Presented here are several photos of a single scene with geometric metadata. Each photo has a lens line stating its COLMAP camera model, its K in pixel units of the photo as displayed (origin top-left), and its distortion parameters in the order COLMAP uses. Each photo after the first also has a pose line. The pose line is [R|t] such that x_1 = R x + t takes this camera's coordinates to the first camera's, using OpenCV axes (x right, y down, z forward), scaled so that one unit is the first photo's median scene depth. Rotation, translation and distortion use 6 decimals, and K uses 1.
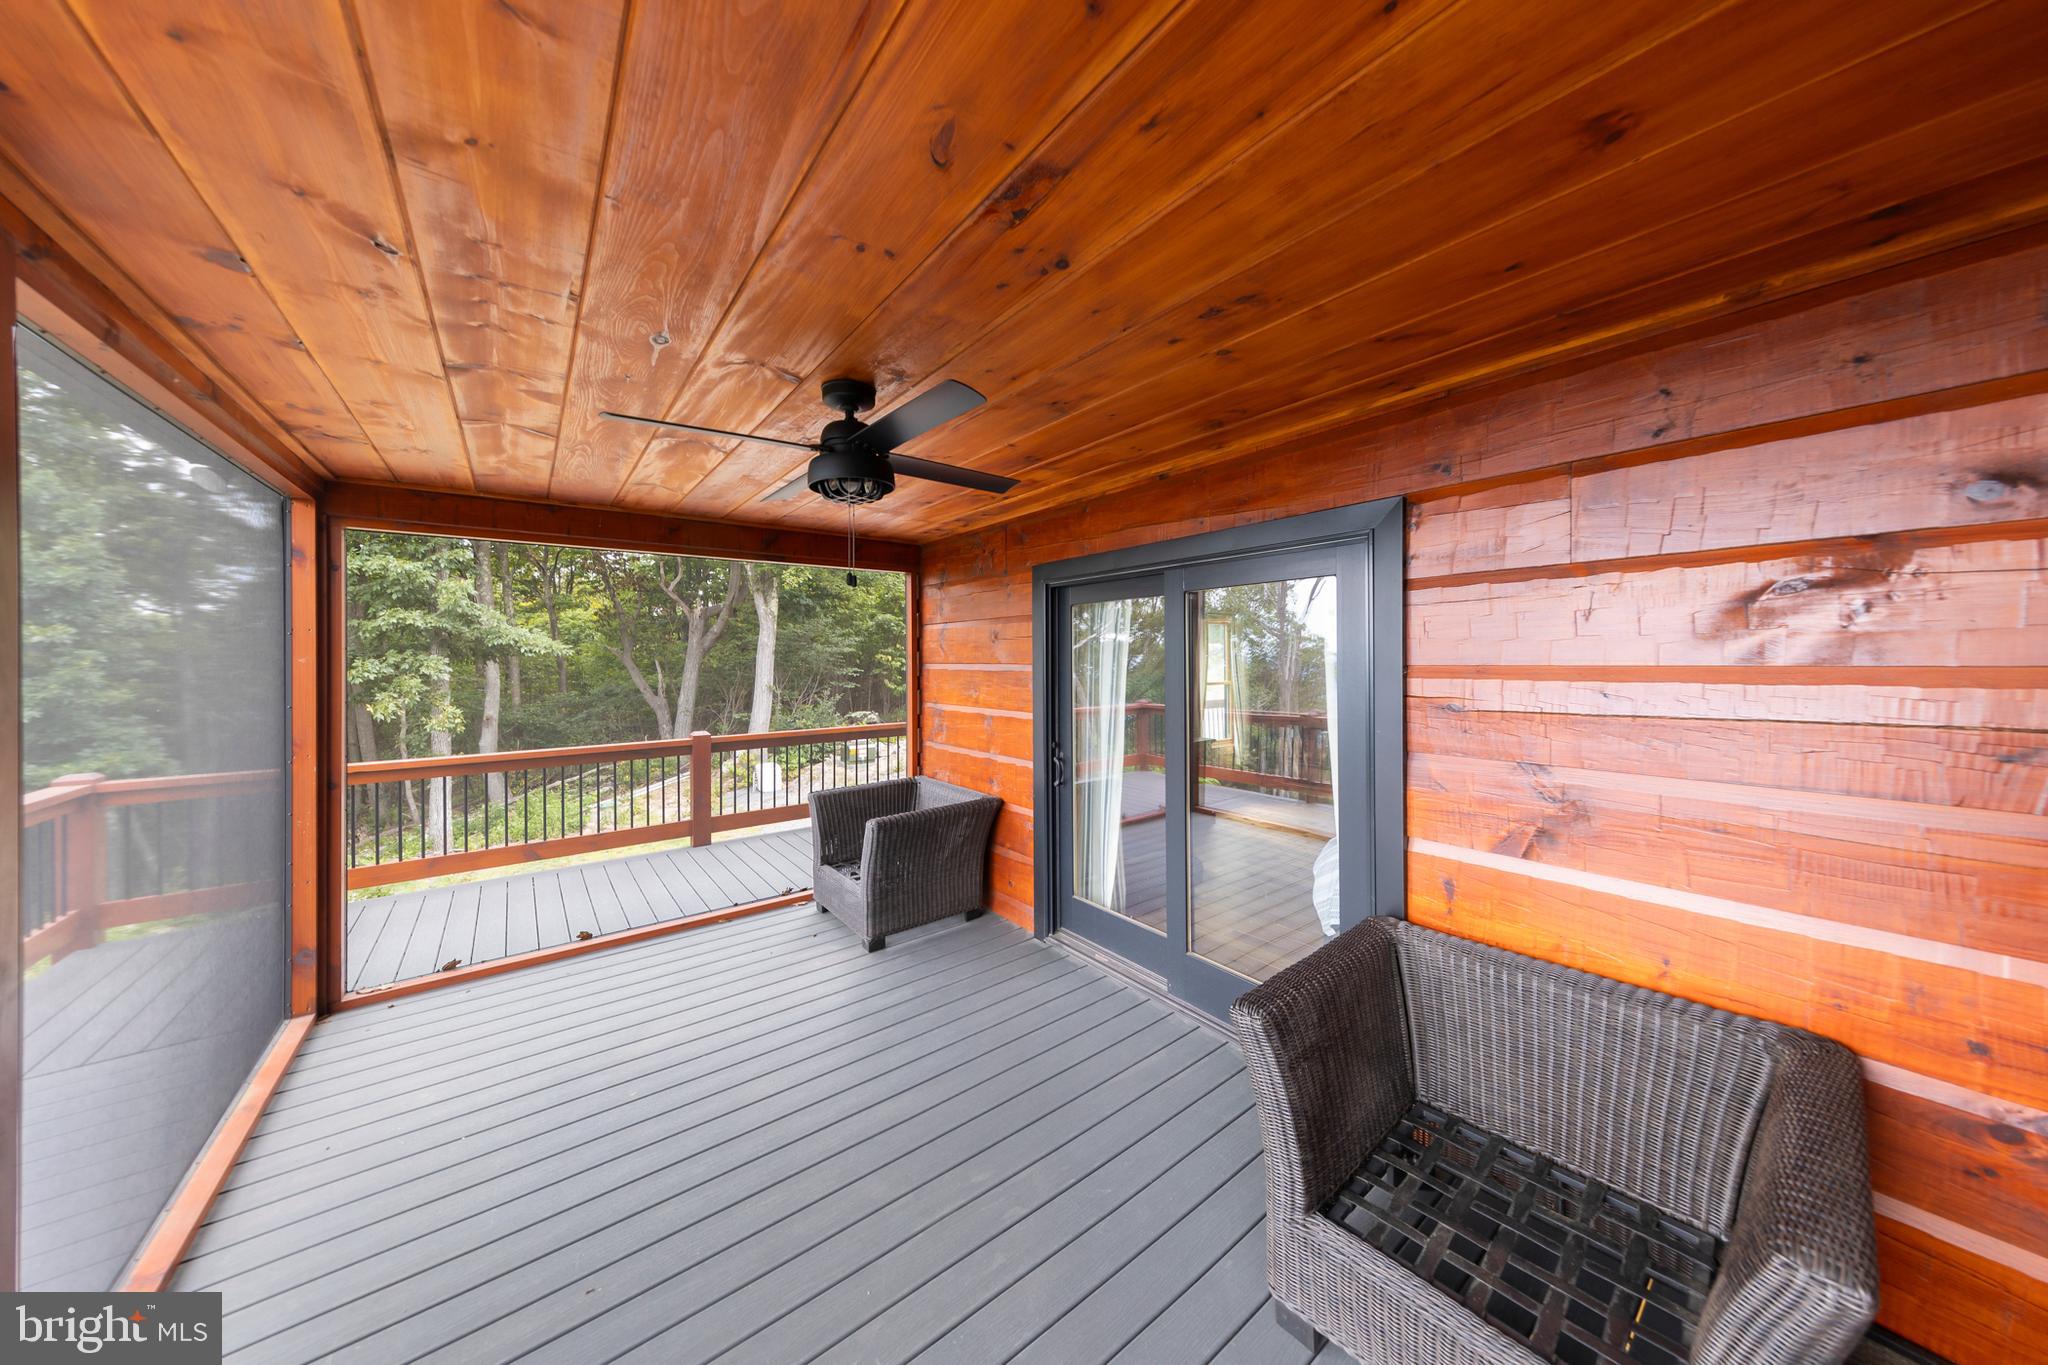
lens RADIAL K [[657.3, 0, 1026.5], [0, 657.3, 656.0], [0, 0, 1]] dist [0.010249, 0.000061]
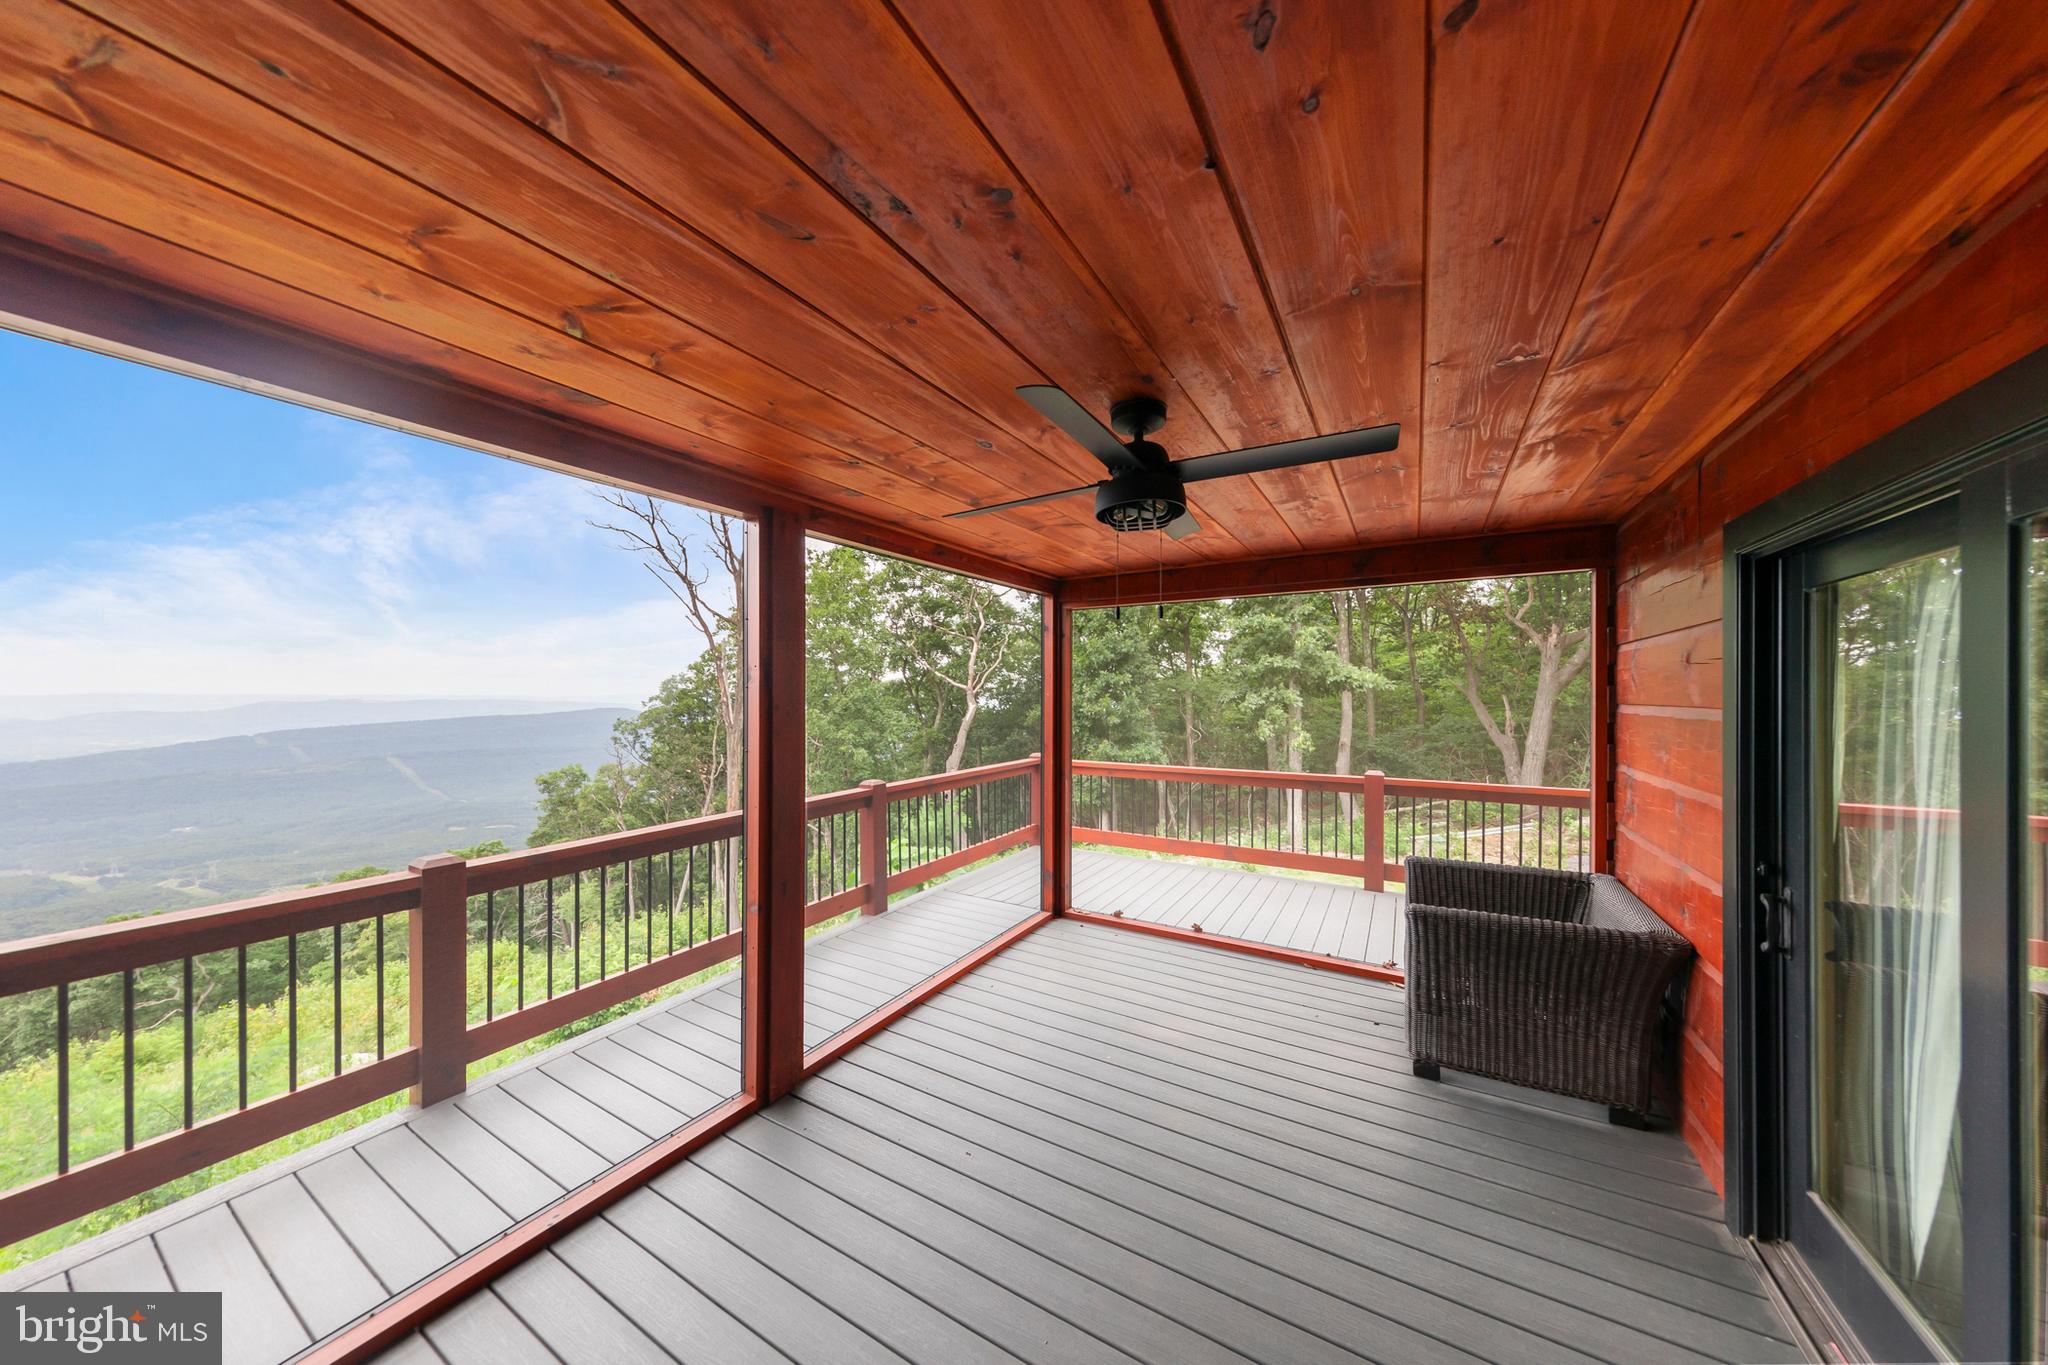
lens RADIAL K [[657.3, 0, 1029.8], [0, 657.3, 692.2], [0, 0, 1]] dist [0.010249, 0.000061]
pose [[0.371356, 0.003617, -0.928483, 0.234489], [-0.001542, 0.999993, 0.003279, -0.001515], [0.928489, 0.000214, 0.371359, 0.216122]]
